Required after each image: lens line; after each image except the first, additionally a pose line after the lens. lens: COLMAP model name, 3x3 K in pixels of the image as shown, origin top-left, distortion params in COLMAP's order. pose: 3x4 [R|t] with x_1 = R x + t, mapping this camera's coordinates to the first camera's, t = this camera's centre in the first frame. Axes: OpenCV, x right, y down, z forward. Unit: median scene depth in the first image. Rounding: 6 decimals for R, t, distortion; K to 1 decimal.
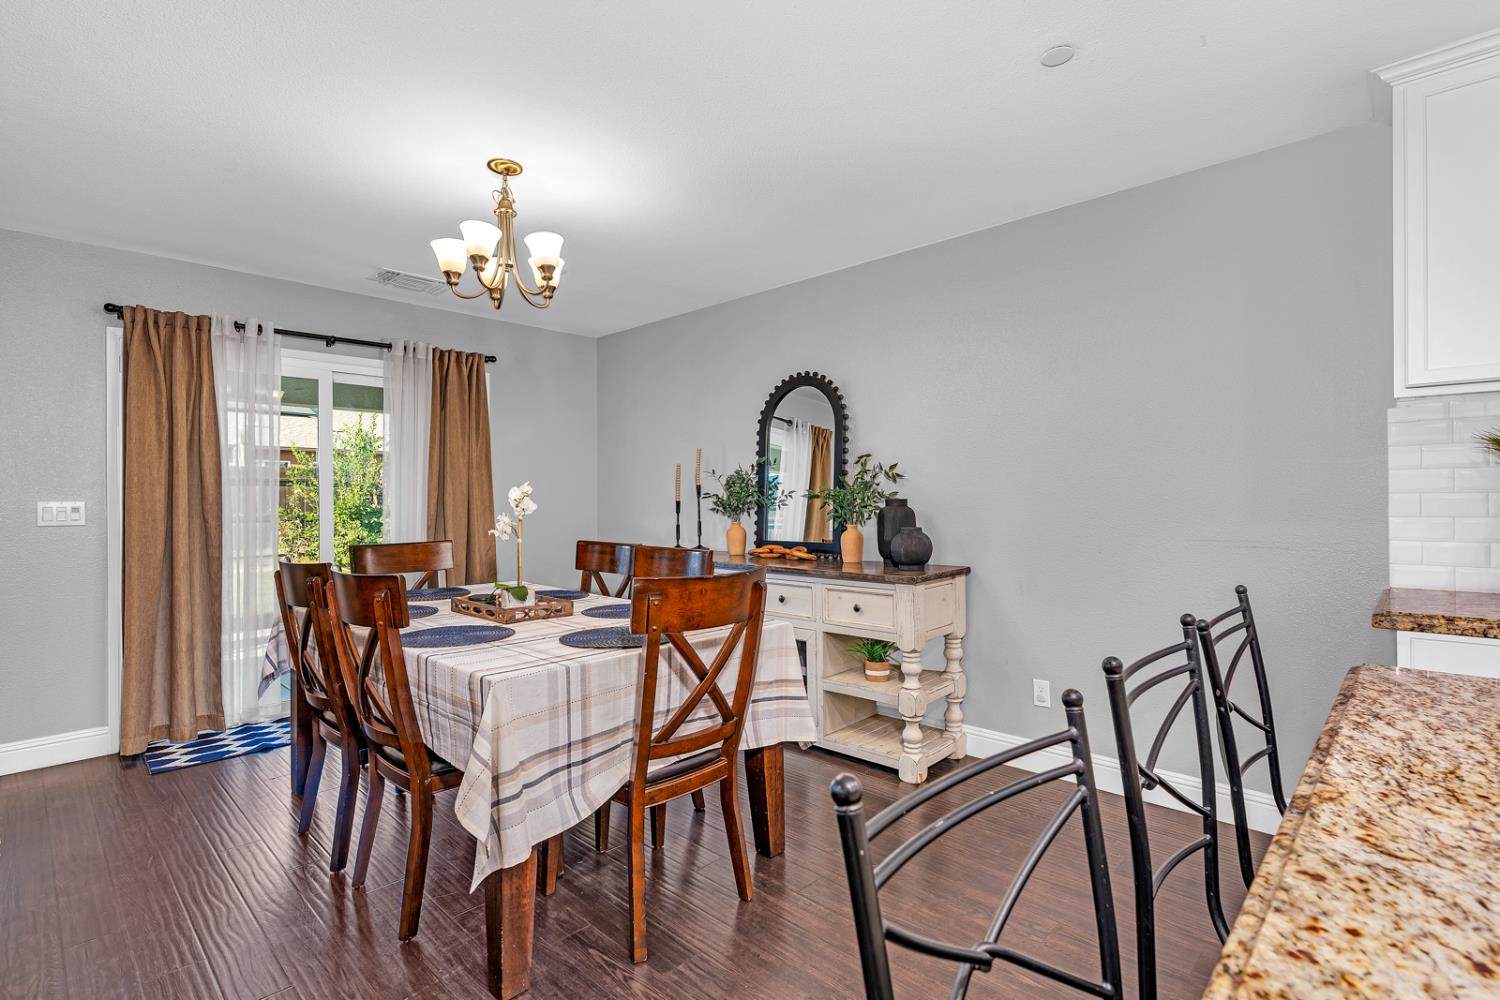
lens RADIAL K [[708.8, 0, 714.9], [0, 708.8, 498.2], [0, 0, 1]] dist [-0.010300, 0.000329]
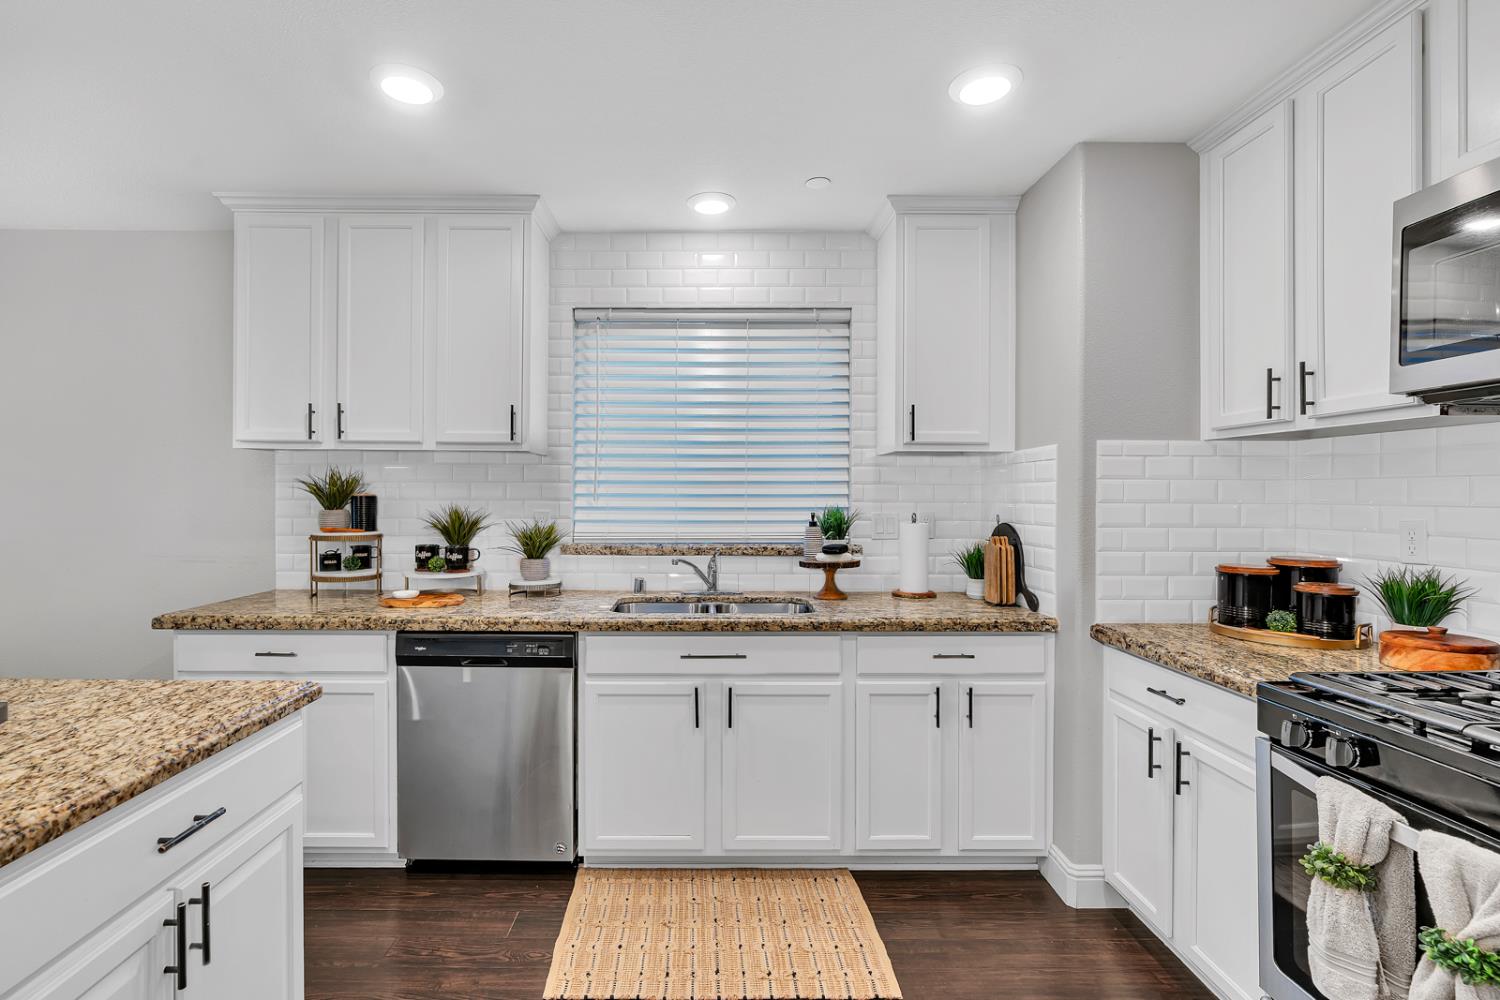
lens RADIAL K [[708.8, 0, 714.9], [0, 708.8, 498.2], [0, 0, 1]] dist [-0.010300, 0.000329]
pose [[0.710037, 0.005778, 0.704140, 0.419139], [-0.013861, 0.999887, 0.005772, -0.043781], [-0.704028, -0.013859, 0.710037, -0.362024]]
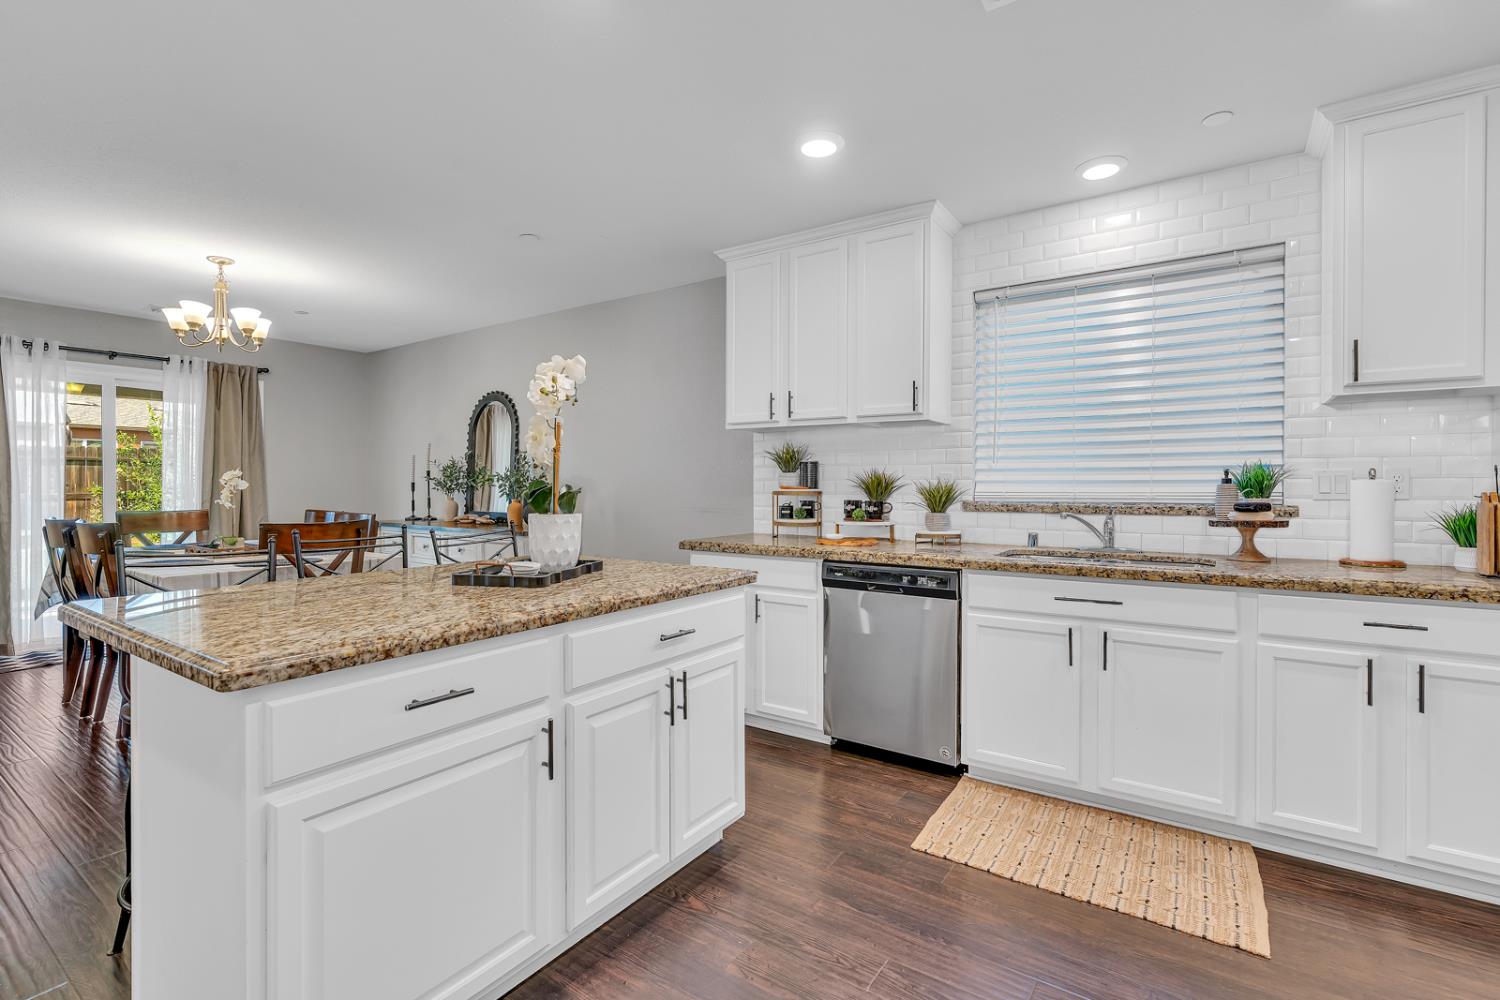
lens RADIAL K [[697.7, 0, 754.0], [0, 697.7, 492.2], [0, 0, 1]] dist [-0.003928, -0.000553]
pose [[0.984050, 0.006211, 0.177783, 0.440416], [-0.008712, 0.999874, 0.013291, -0.000904], [-0.177678, -0.014628, 0.983980, -0.525778]]
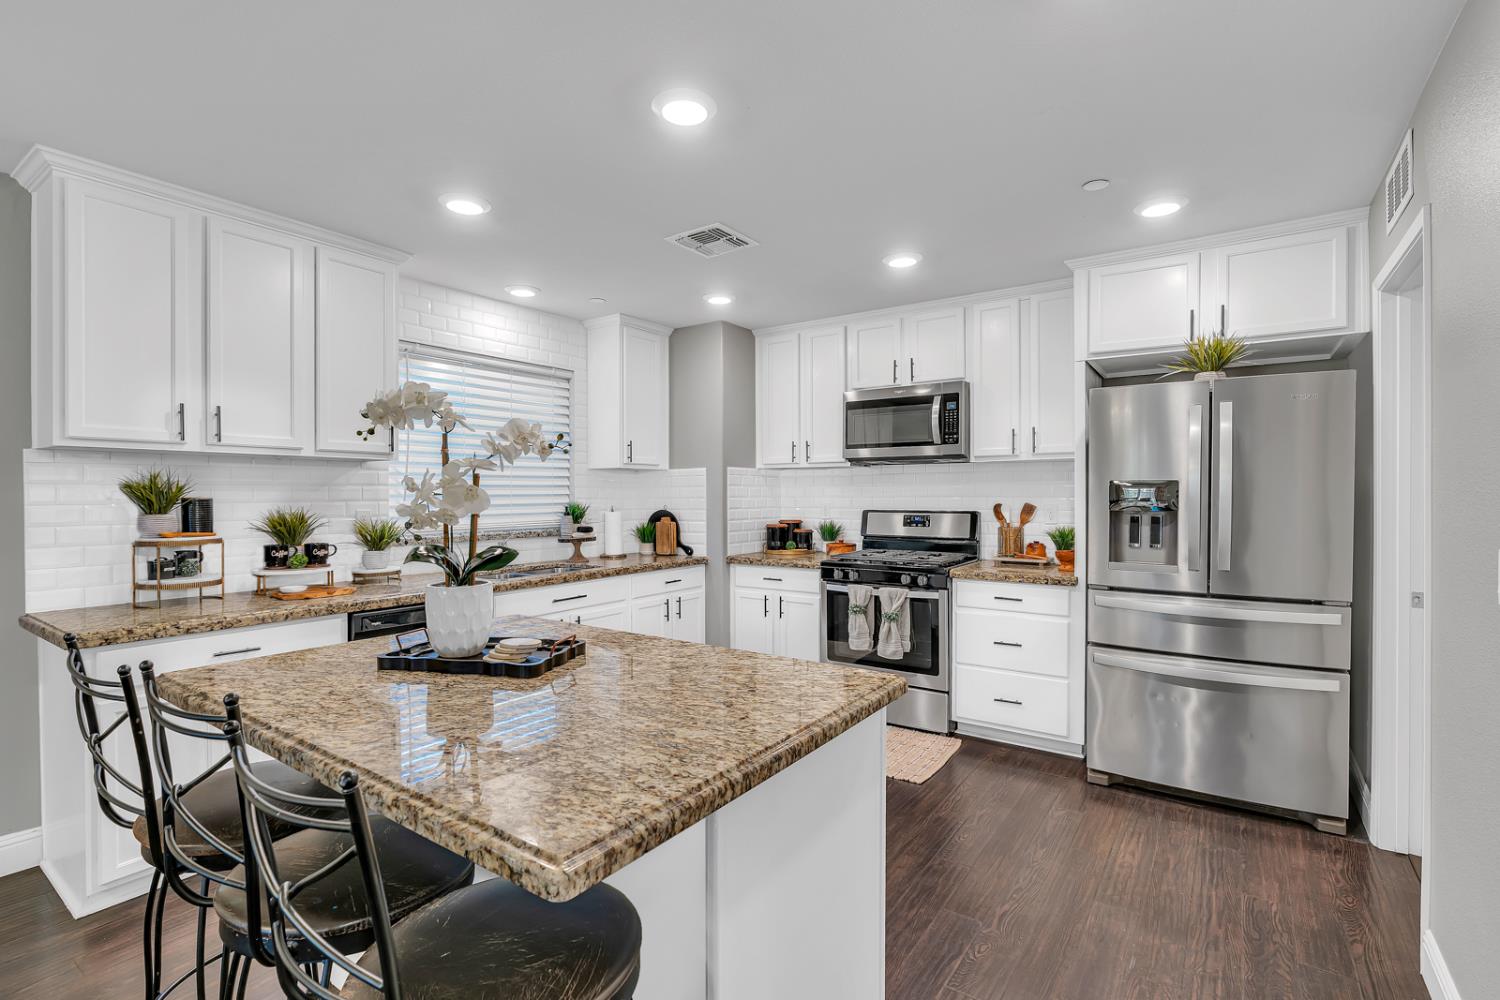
lens RADIAL K [[685.1, 0, 795.2], [0, 685.1, 500.1], [0, 0, 1]] dist [-0.002820, -0.000053]
pose [[-0.214628, -0.002795, 0.976692, -0.229994], [-0.003528, 0.999992, 0.002086, -0.038259], [-0.976689, -0.002998, -0.214636, 0.040479]]
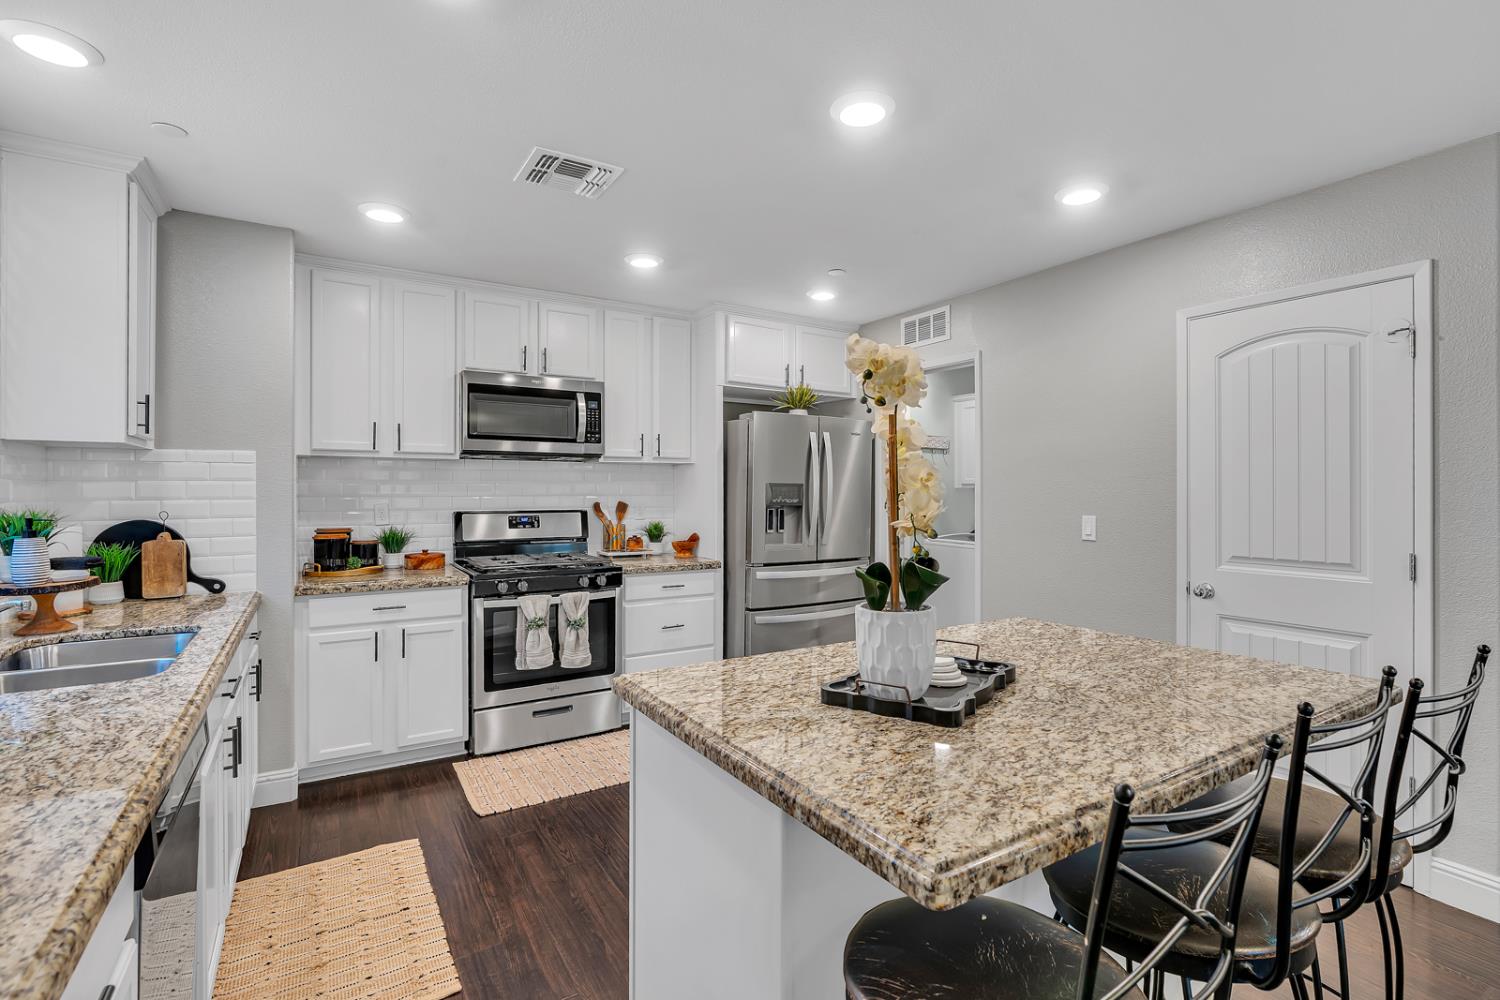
lens RADIAL K [[677.6, 0, 750.0], [0, 677.6, 500.0], [0, 0, 1]] dist [-0.004057, 0.000455]
pose [[-0.974549, 0.001602, 0.224168, 0.370451], [0.002564, 0.999989, 0.004000, -0.039174], [-0.224159, 0.004473, -0.974542, 0.638726]]
